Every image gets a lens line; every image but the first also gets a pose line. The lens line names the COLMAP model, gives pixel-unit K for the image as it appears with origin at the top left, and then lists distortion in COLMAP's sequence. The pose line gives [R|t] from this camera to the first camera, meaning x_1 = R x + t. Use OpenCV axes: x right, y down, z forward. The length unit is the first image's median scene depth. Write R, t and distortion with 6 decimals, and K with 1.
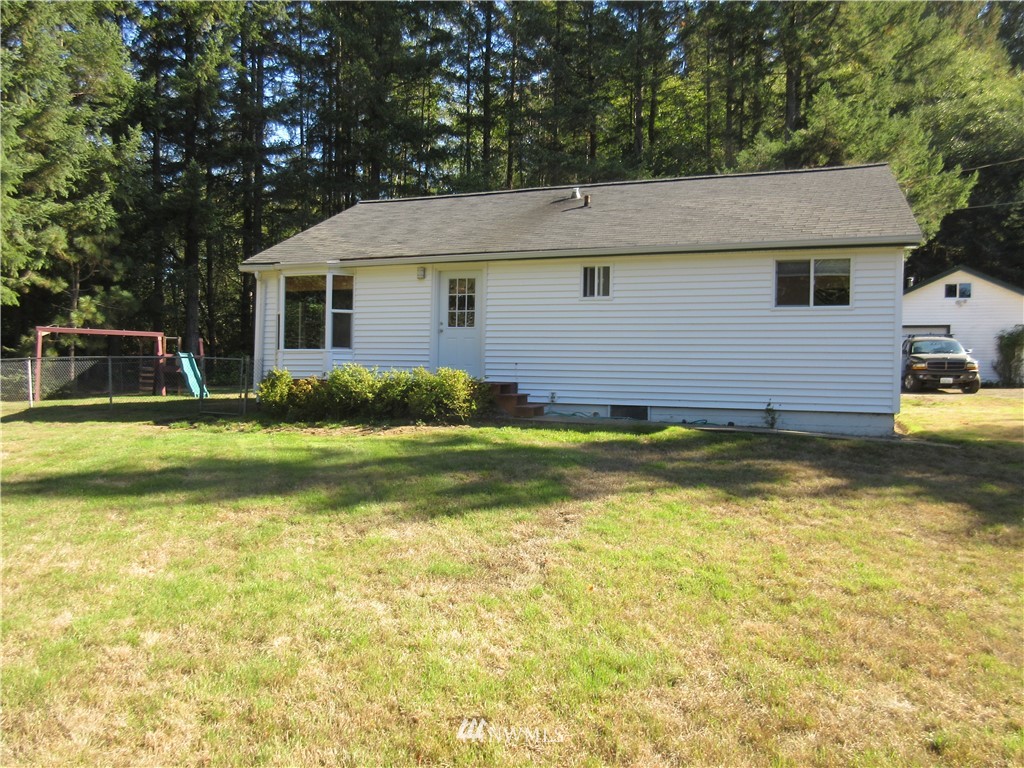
lens RADIAL K [[750.3, 0, 511.0], [0, 750.3, 383.4], [0, 0, 1]] dist [-0.018382, 0.000615]
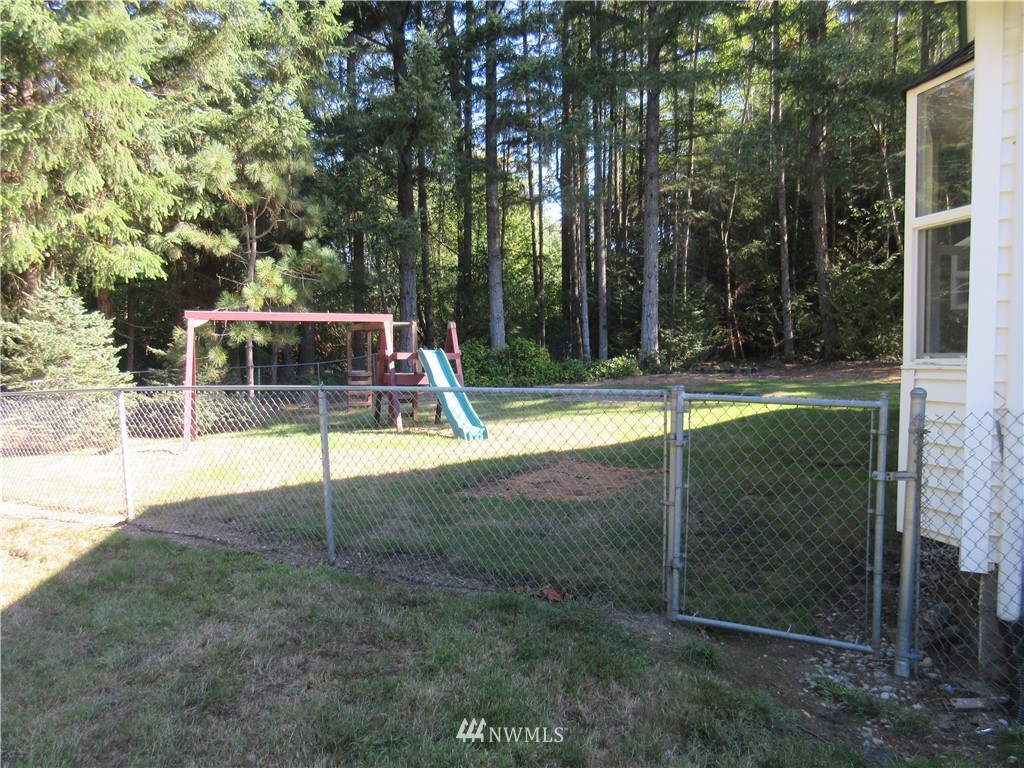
lens RADIAL K [[750.3, 0, 512.5], [0, 750.3, 384.8], [0, 0, 1]] dist [-0.018382, 0.000615]
pose [[0.977414, -0.014028, -0.210867, -0.248015], [0.021183, 0.999273, 0.031710, -0.030043], [0.210269, -0.035460, 0.977000, 0.445116]]
